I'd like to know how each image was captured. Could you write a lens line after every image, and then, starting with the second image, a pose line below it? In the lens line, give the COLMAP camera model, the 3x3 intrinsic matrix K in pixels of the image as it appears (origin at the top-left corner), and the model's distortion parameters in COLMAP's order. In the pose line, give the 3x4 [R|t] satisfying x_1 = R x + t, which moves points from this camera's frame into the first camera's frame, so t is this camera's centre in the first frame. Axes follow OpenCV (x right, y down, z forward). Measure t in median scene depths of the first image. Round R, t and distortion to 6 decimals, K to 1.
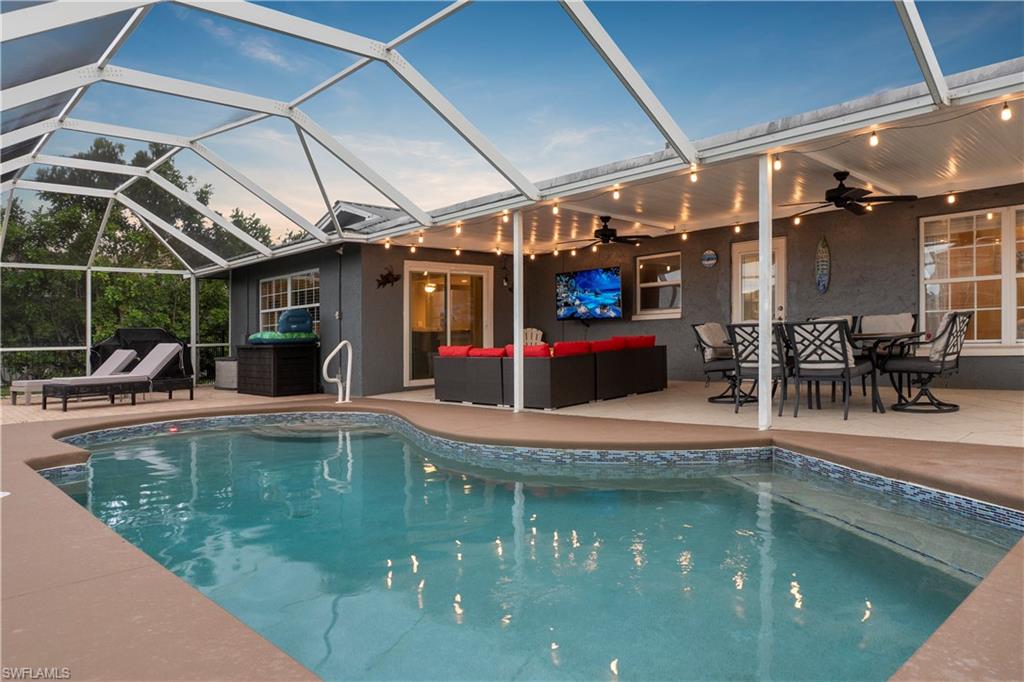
lens RADIAL K [[693.2, 0, 517.2], [0, 693.2, 345.5], [0, 0, 1]] dist [-0.023667, -0.000252]
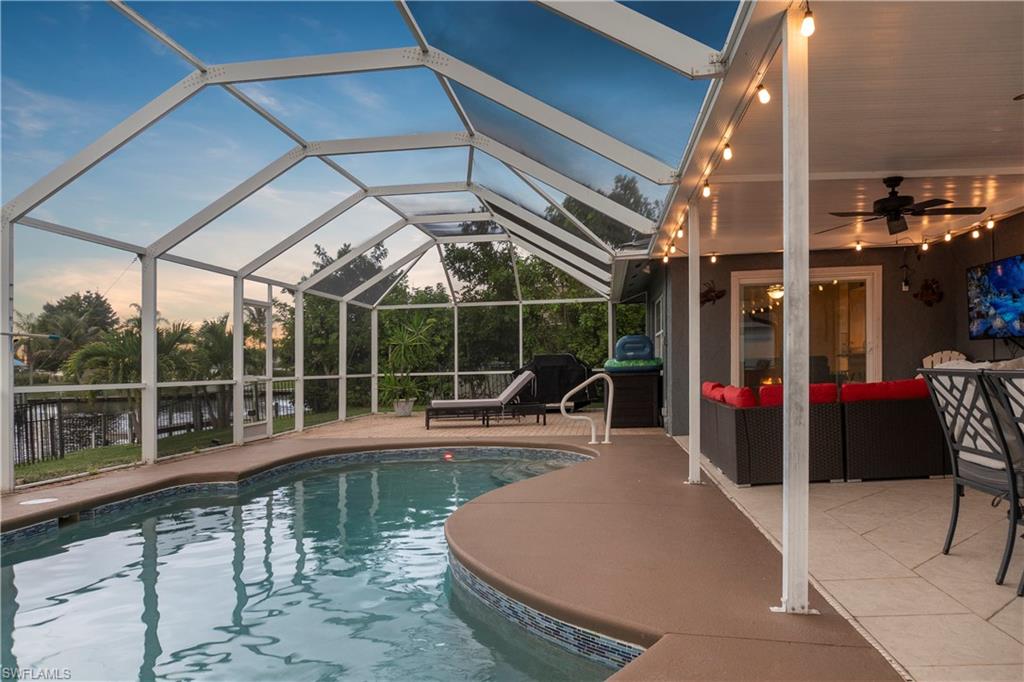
lens RADIAL K [[693.2, 0, 517.2], [0, 693.2, 345.5], [0, 0, 1]] dist [-0.023667, -0.000252]
pose [[0.641299, -0.015054, -0.767144, 0.304640], [0.002958, 0.999849, -0.017148, -0.023521], [0.767286, 0.008728, 0.641246, 0.290993]]
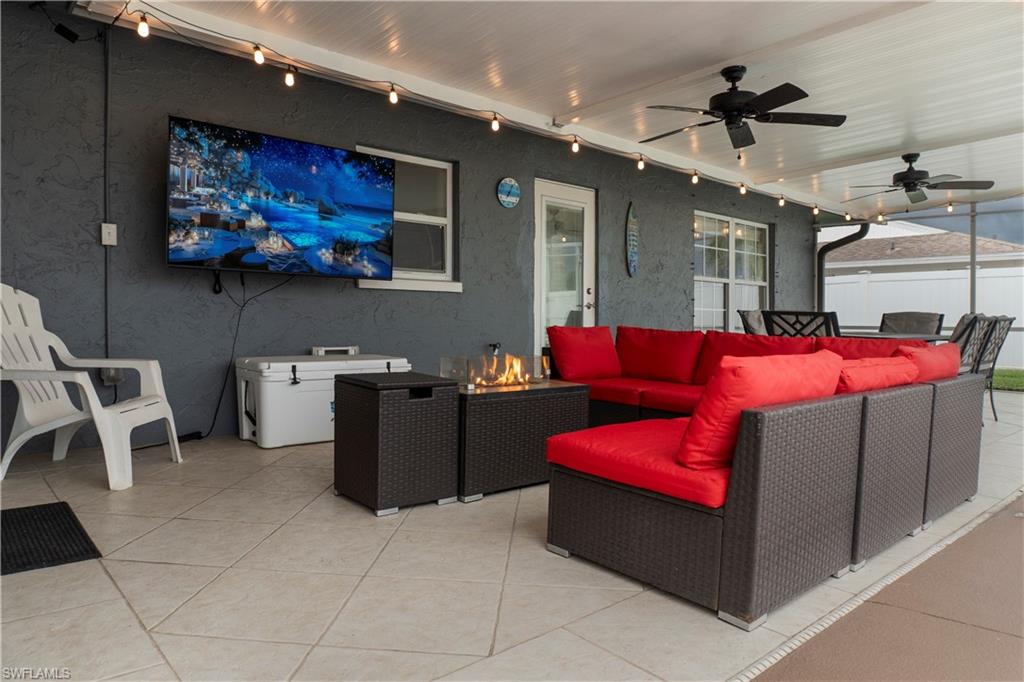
lens RADIAL K [[693.2, 0, 517.2], [0, 693.2, 345.5], [0, 0, 1]] dist [-0.023667, -0.000252]
pose [[-0.016675, 0.002268, 0.999858, -0.277503], [0.013022, 0.999913, -0.002051, 0.002086], [-0.999776, 0.012986, -0.016703, 0.932034]]
